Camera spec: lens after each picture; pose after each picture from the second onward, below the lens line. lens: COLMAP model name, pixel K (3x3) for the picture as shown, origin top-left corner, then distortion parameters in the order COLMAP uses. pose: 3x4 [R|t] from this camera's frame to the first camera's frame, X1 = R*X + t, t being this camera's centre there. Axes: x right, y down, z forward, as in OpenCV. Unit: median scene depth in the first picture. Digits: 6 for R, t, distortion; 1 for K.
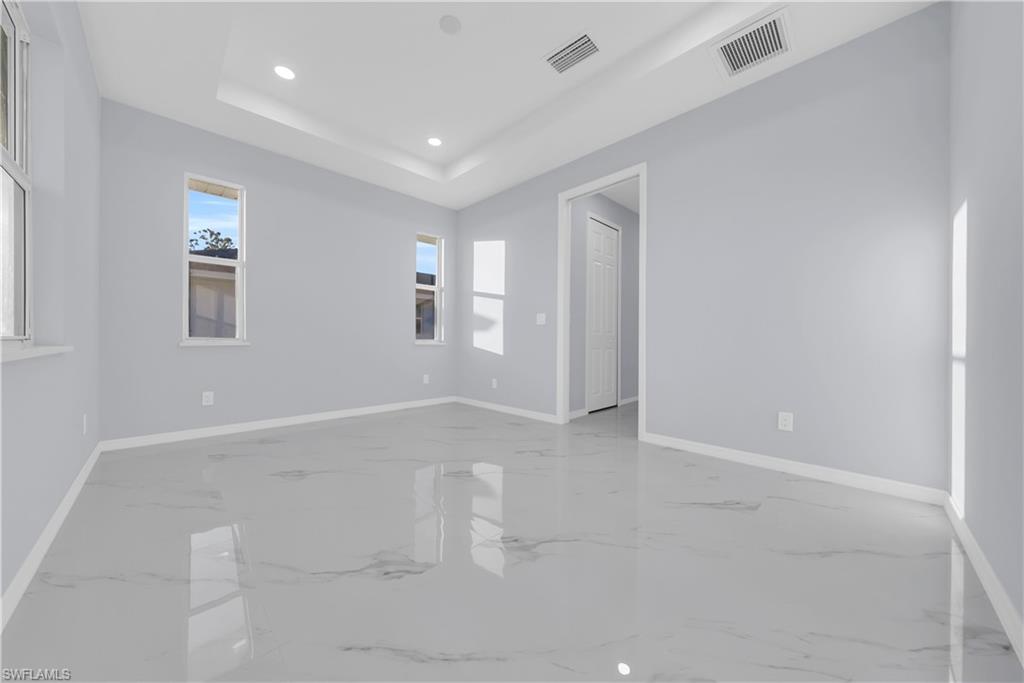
lens RADIAL K [[351.5, 0, 518.6], [0, 351.5, 340.1], [0, 0, 1]] dist [0.000343, -0.000032]
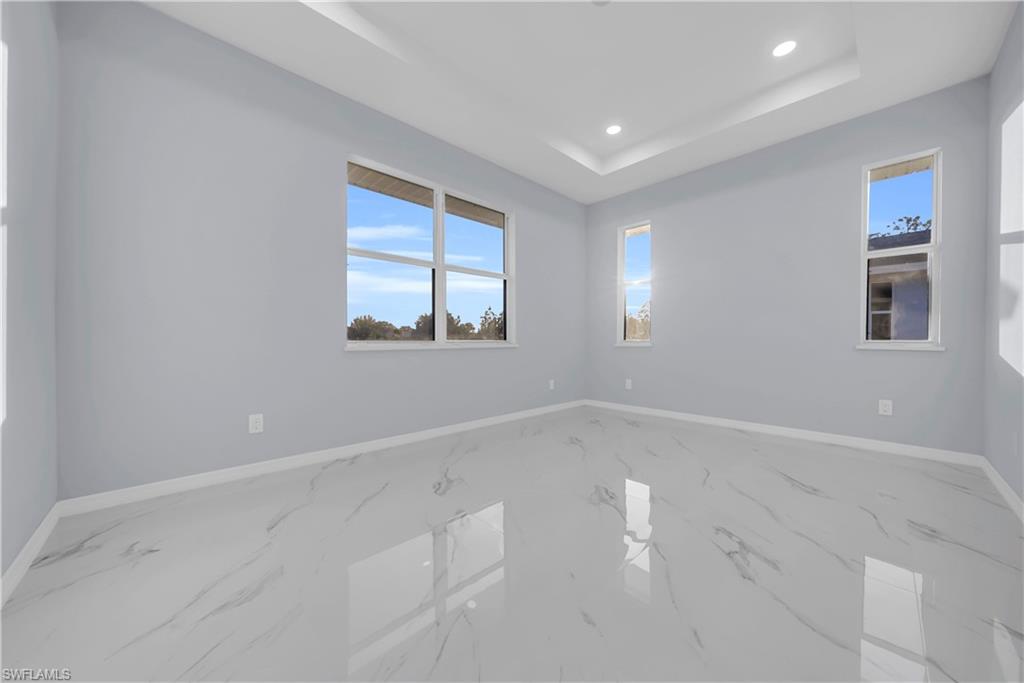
lens RADIAL K [[365.1, 0, 508.5], [0, 365.1, 344.9], [0, 0, 1]] dist [0.000080, 0.000086]
pose [[-0.047225, 0.013824, -0.998789, 0.086478], [-0.008441, 0.999863, 0.014238, -0.000668], [0.998849, 0.009103, -0.047102, 0.089491]]
